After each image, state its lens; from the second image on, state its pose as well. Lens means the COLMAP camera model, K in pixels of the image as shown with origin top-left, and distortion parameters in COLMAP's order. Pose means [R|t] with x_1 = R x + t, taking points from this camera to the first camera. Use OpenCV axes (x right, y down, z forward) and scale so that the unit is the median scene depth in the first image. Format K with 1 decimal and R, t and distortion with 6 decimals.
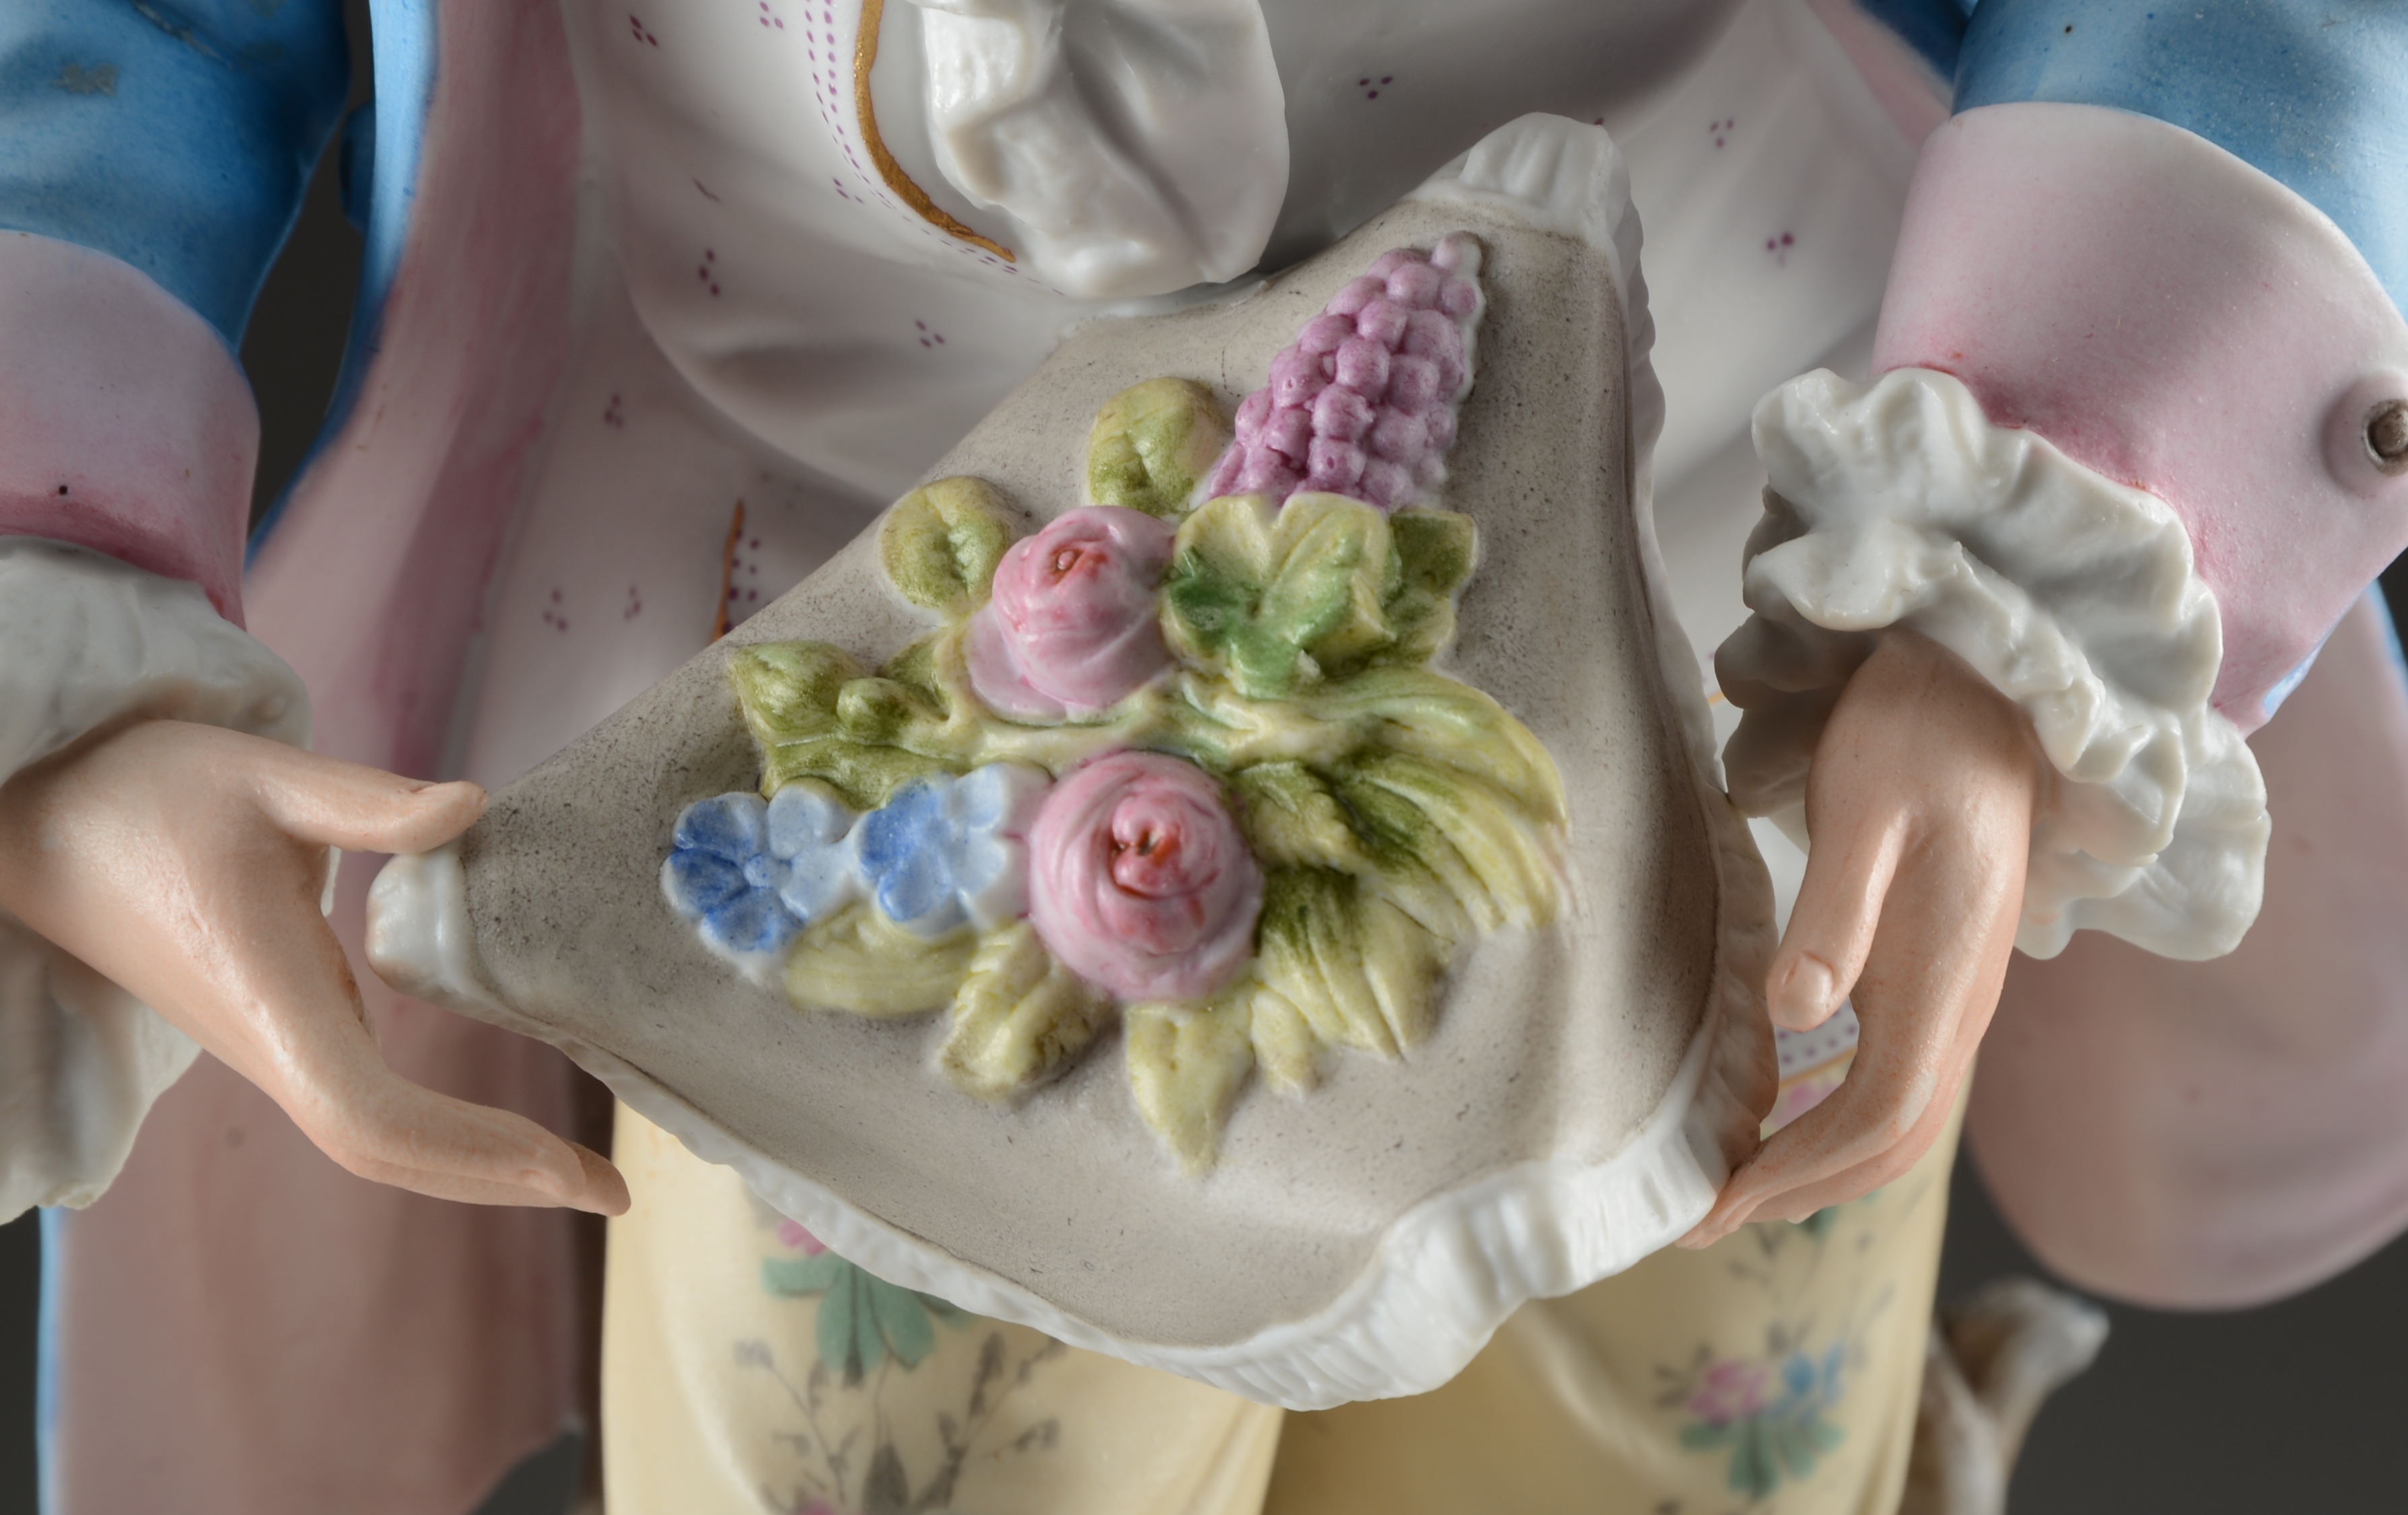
lens RADIAL K [[8580.1, 0, 1204.0], [0, 8580.1, 757.5], [0, 0, 1]] dist [0.193595, 0.040464]
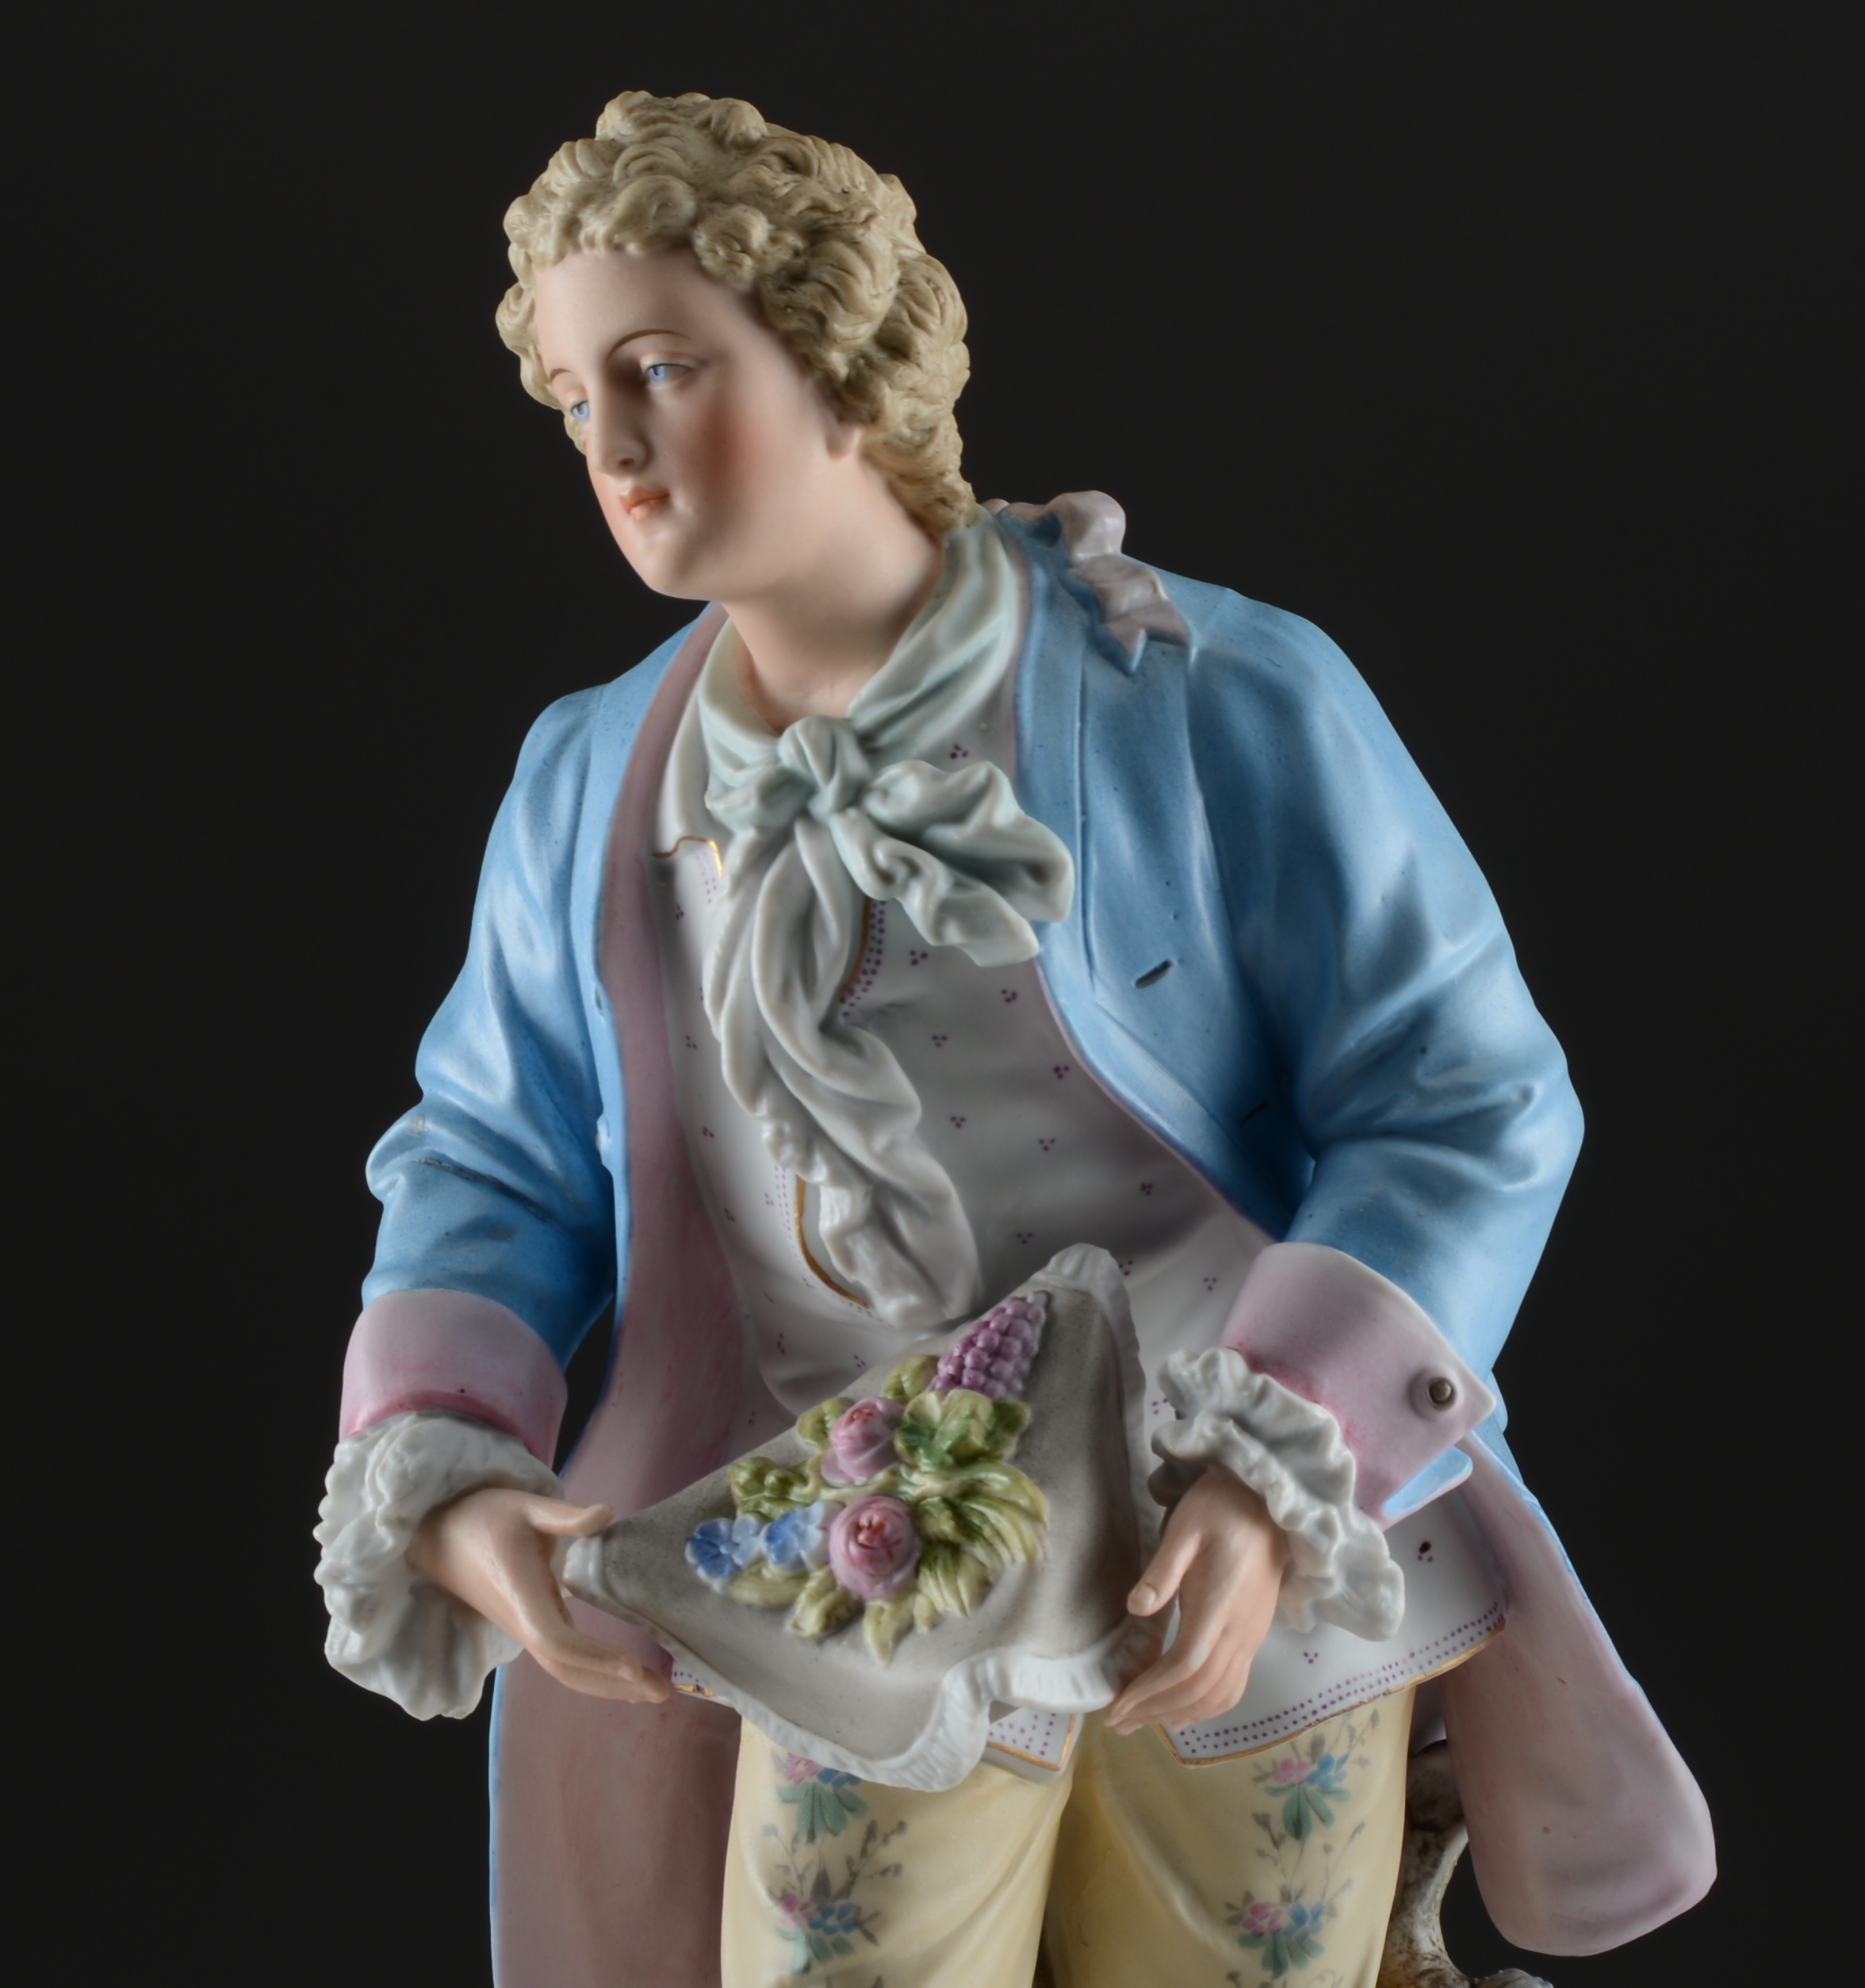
lens RADIAL K [[8130.6, 0, 932.5], [0, 8130.6, 994.0], [0, 0, 1]] dist [0.098930, 5.217036]
pose [[0.976938, 0.017129, -0.212834, 0.473959], [-0.066662, 0.971422, -0.227806, 0.369056], [0.202850, 0.236741, 0.950161, -1.134510]]
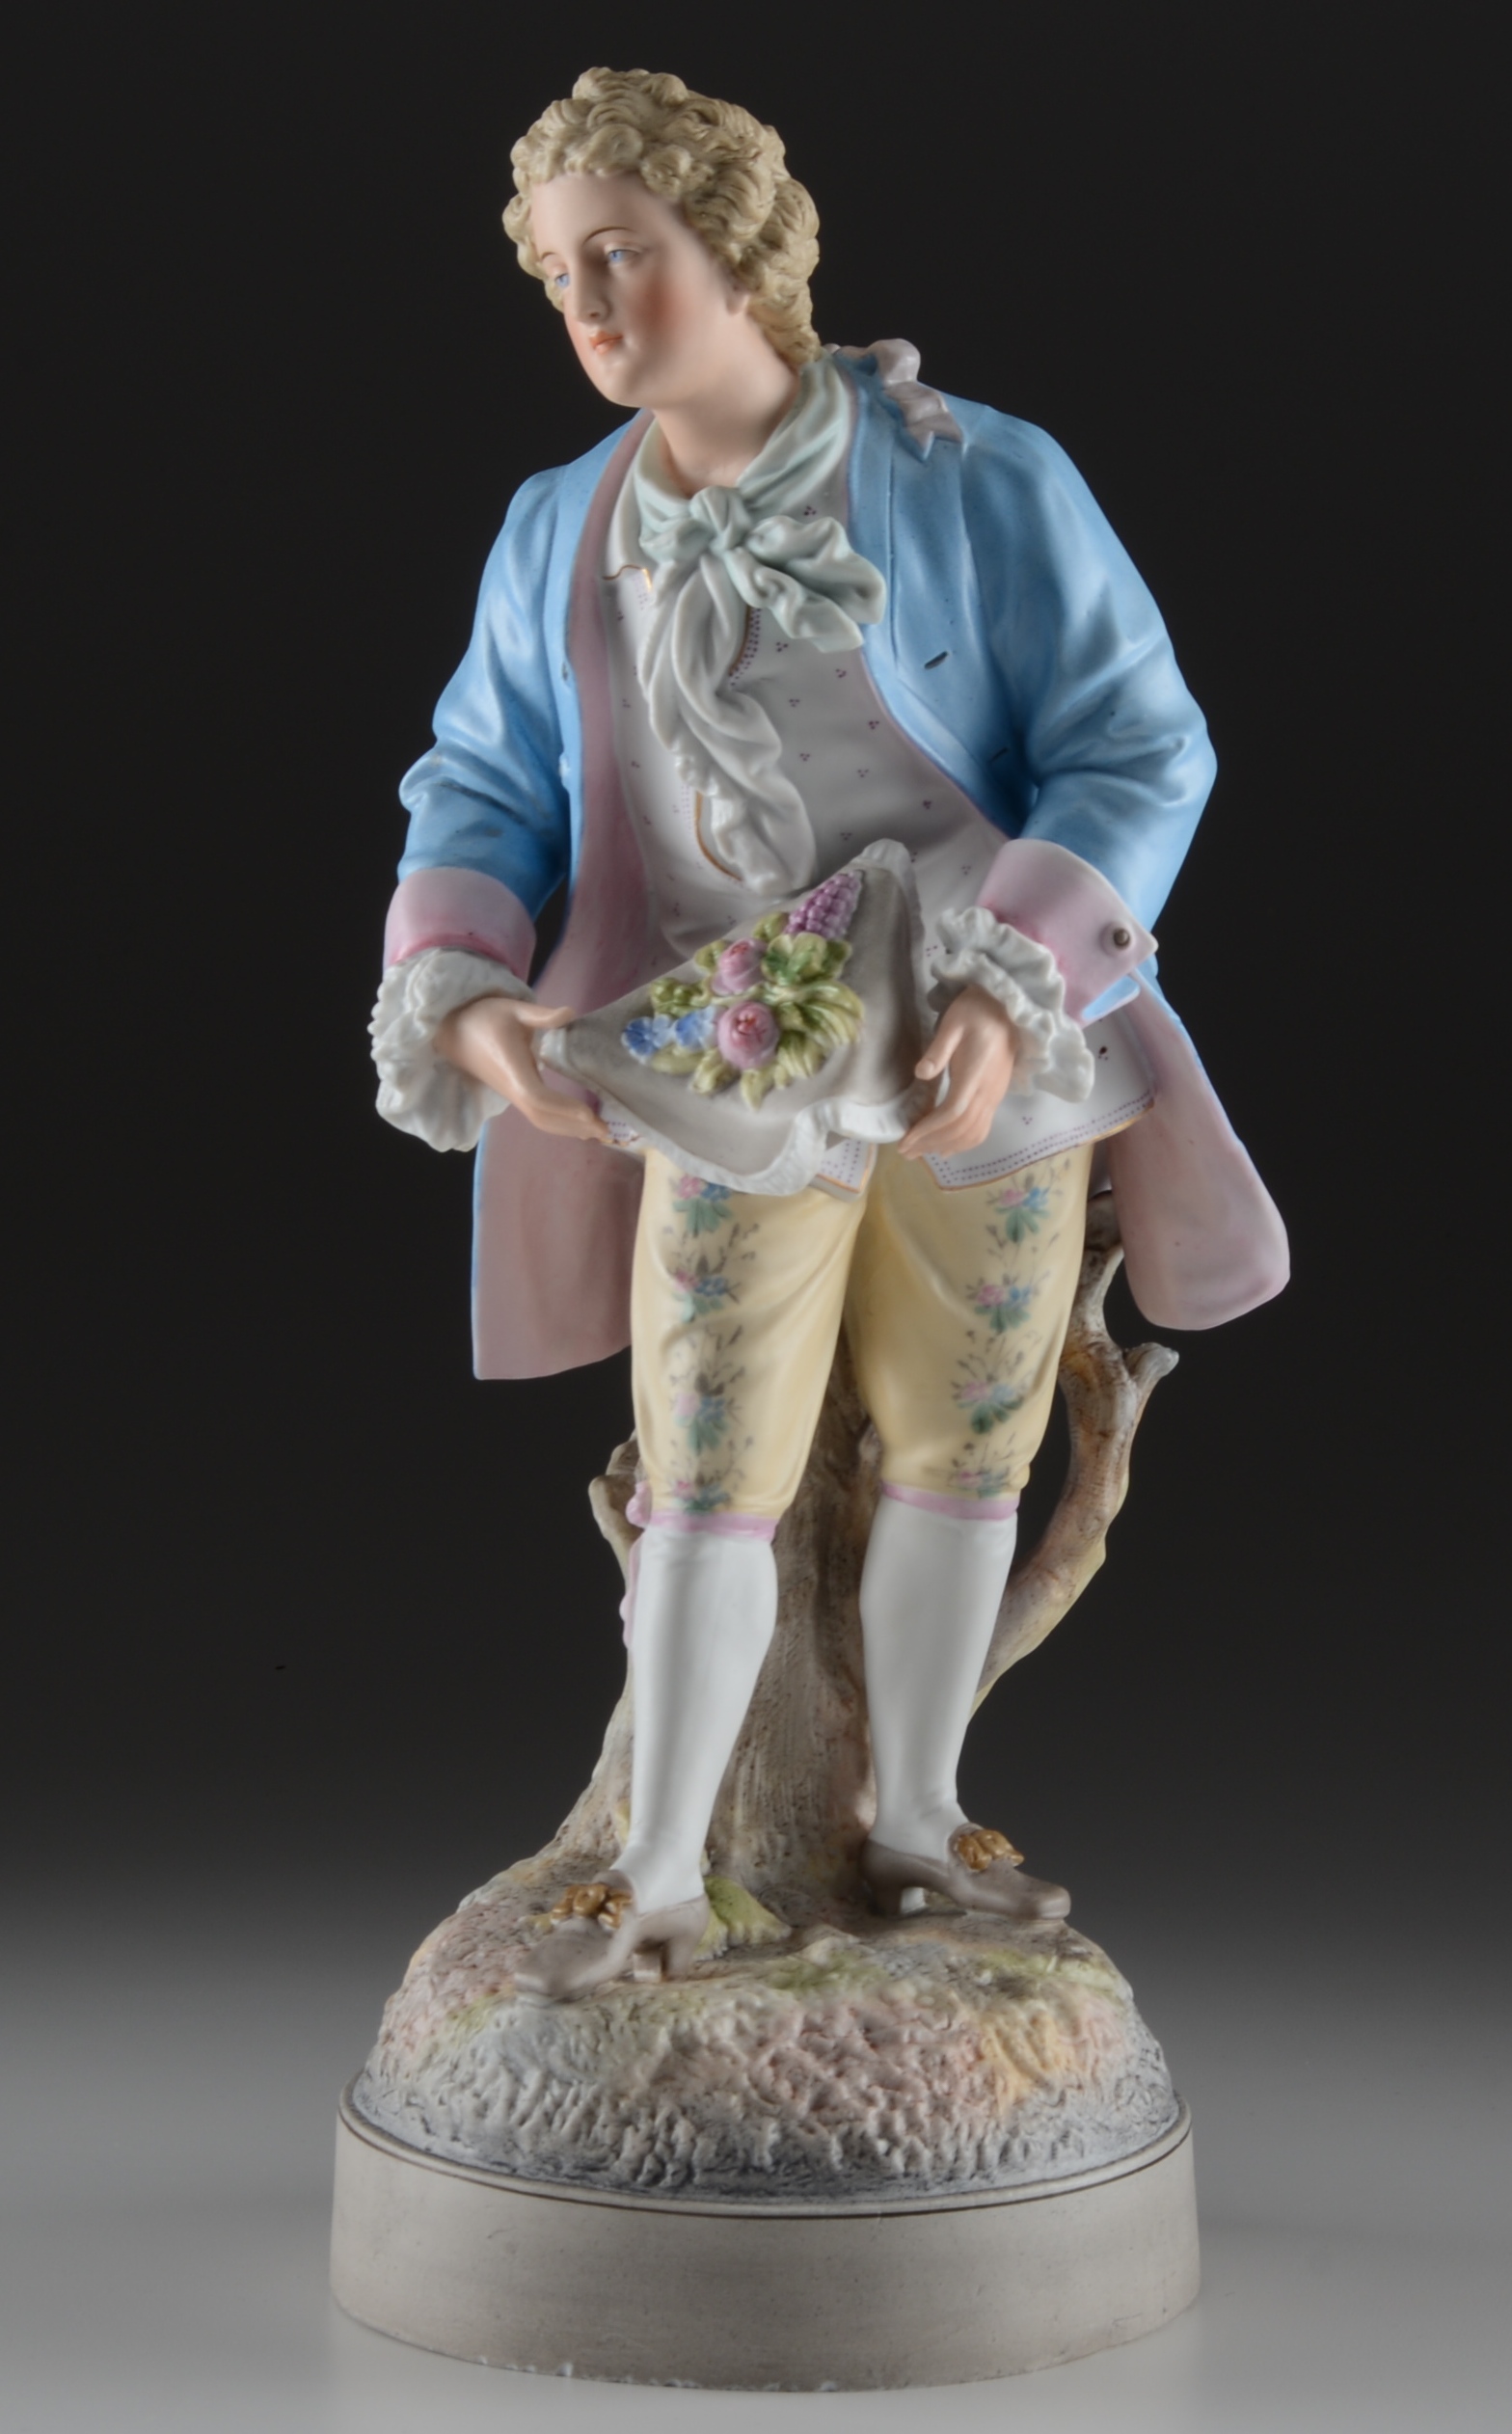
lens RADIAL K [[7115.3, 0, 756.0], [0, 7115.3, 1217.0], [0, 0, 1]] dist [0.115871, -1.350833]
pose [[0.982310, 0.040995, -0.182720, 0.534737], [-0.073142, 0.982230, -0.172841, 0.594379], [0.172388, 0.183148, 0.967853, -1.834841]]
